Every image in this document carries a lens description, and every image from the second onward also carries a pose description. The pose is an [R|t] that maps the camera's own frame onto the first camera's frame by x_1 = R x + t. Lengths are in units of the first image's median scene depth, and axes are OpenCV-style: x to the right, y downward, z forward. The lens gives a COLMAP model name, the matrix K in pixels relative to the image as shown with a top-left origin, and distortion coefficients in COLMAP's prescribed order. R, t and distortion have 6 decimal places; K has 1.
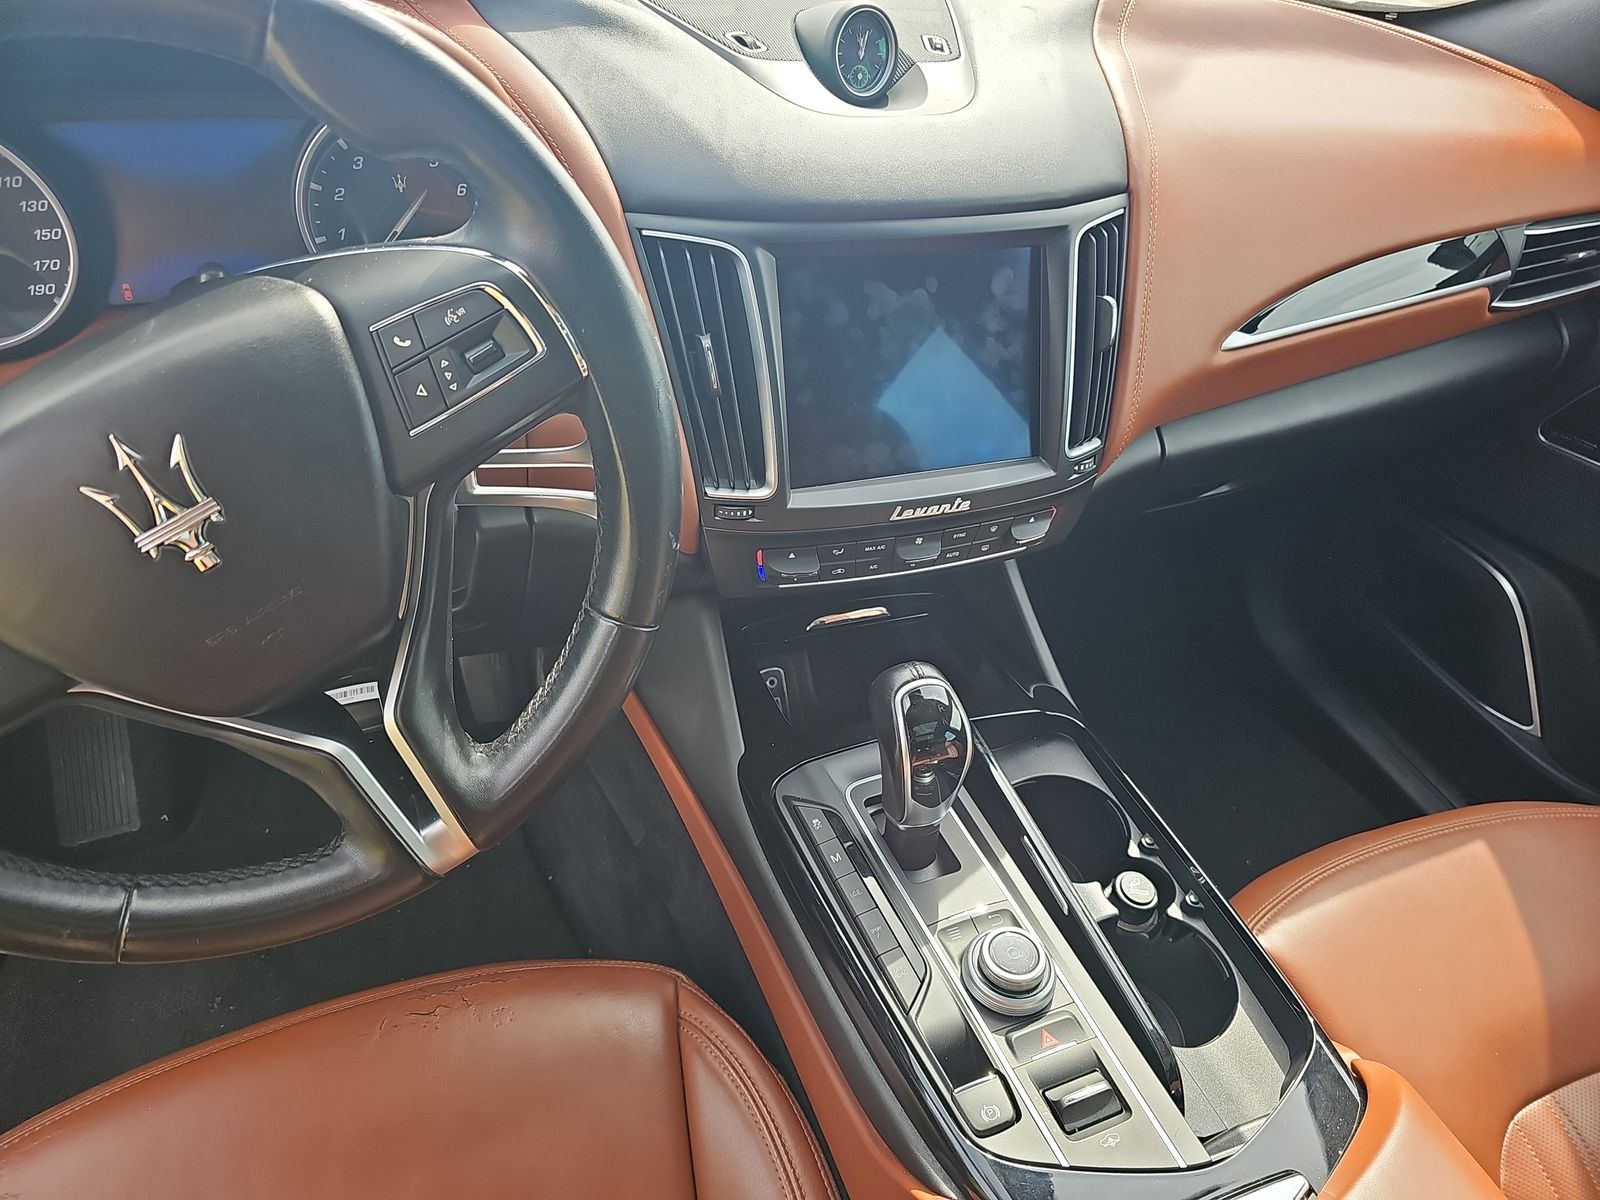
lens RADIAL K [[1096.7, 0, 809.2], [0, 1096.7, 590.6], [0, 0, 1]] dist [0.043032, -0.034390]
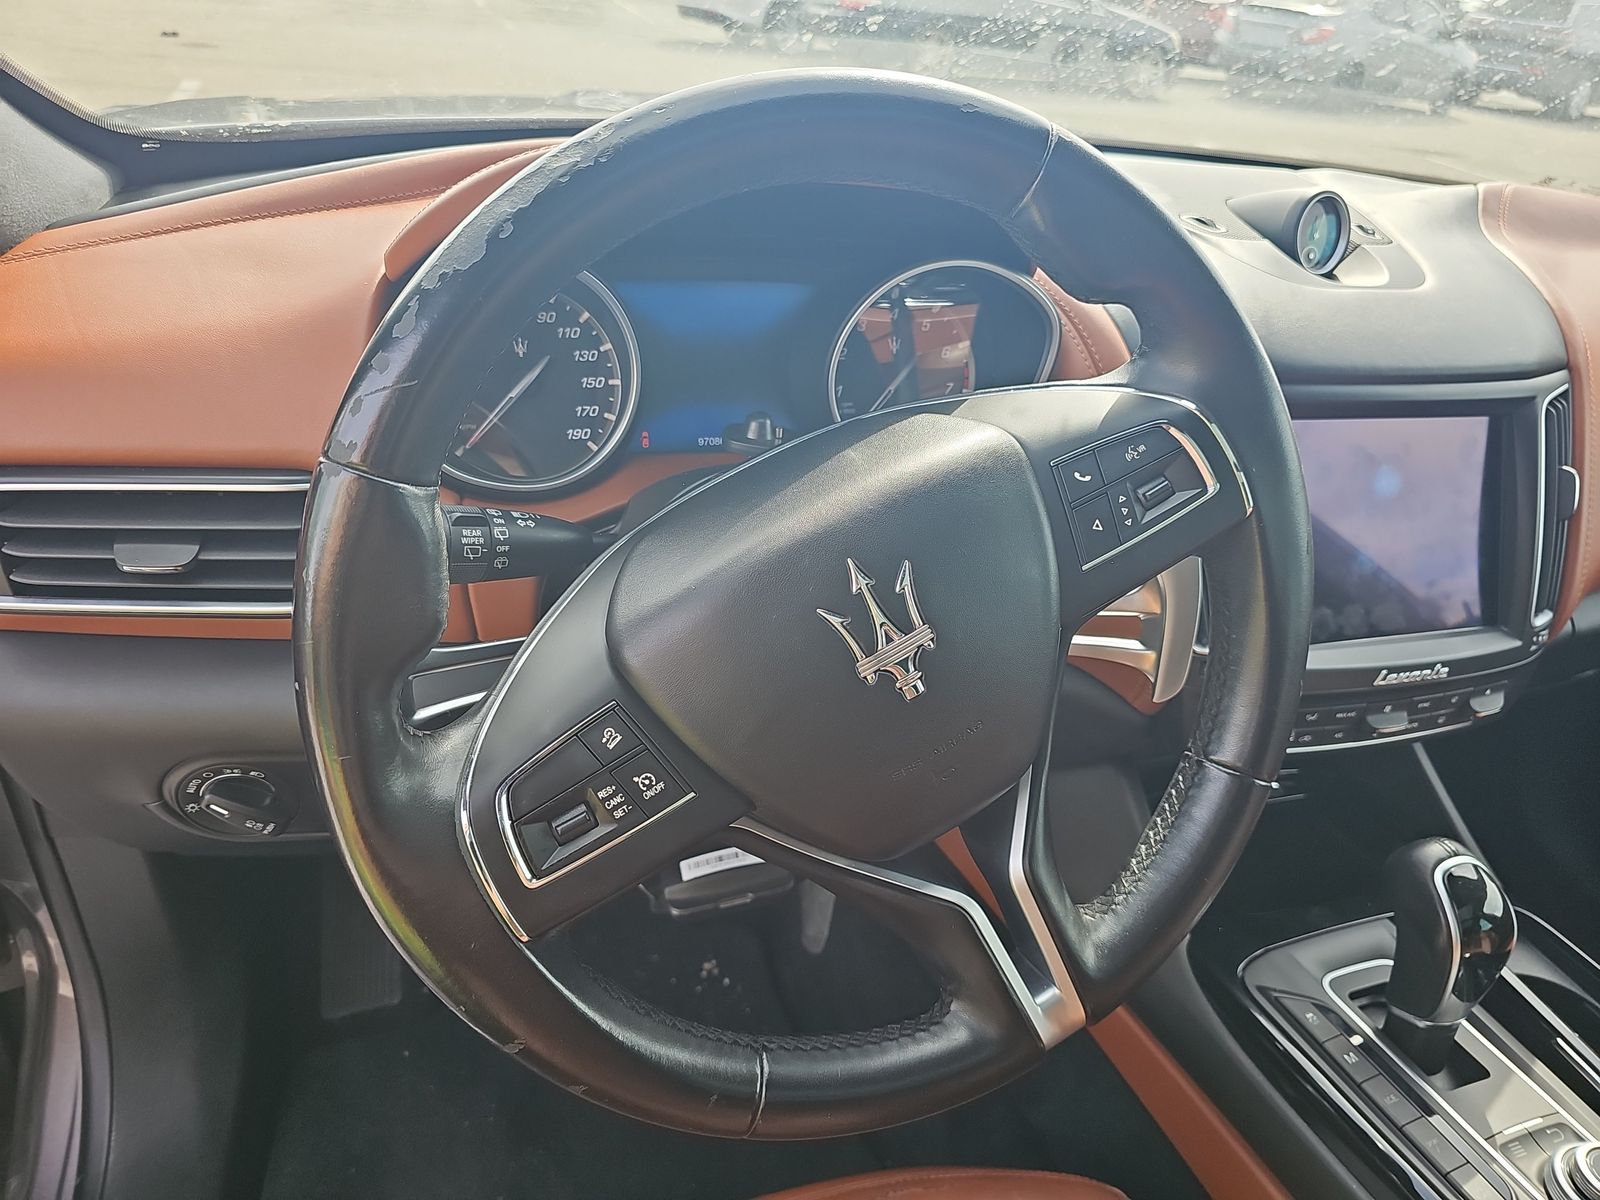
lens RADIAL K [[1096.7, 0, 807.8], [0, 1096.7, 595.1], [0, 0, 1]] dist [0.043032, -0.034390]
pose [[0.999242, 0.025561, -0.029348, -0.422567], [-0.030170, 0.985110, -0.169258, 0.039440], [0.024585, 0.170015, 0.985135, 0.027479]]
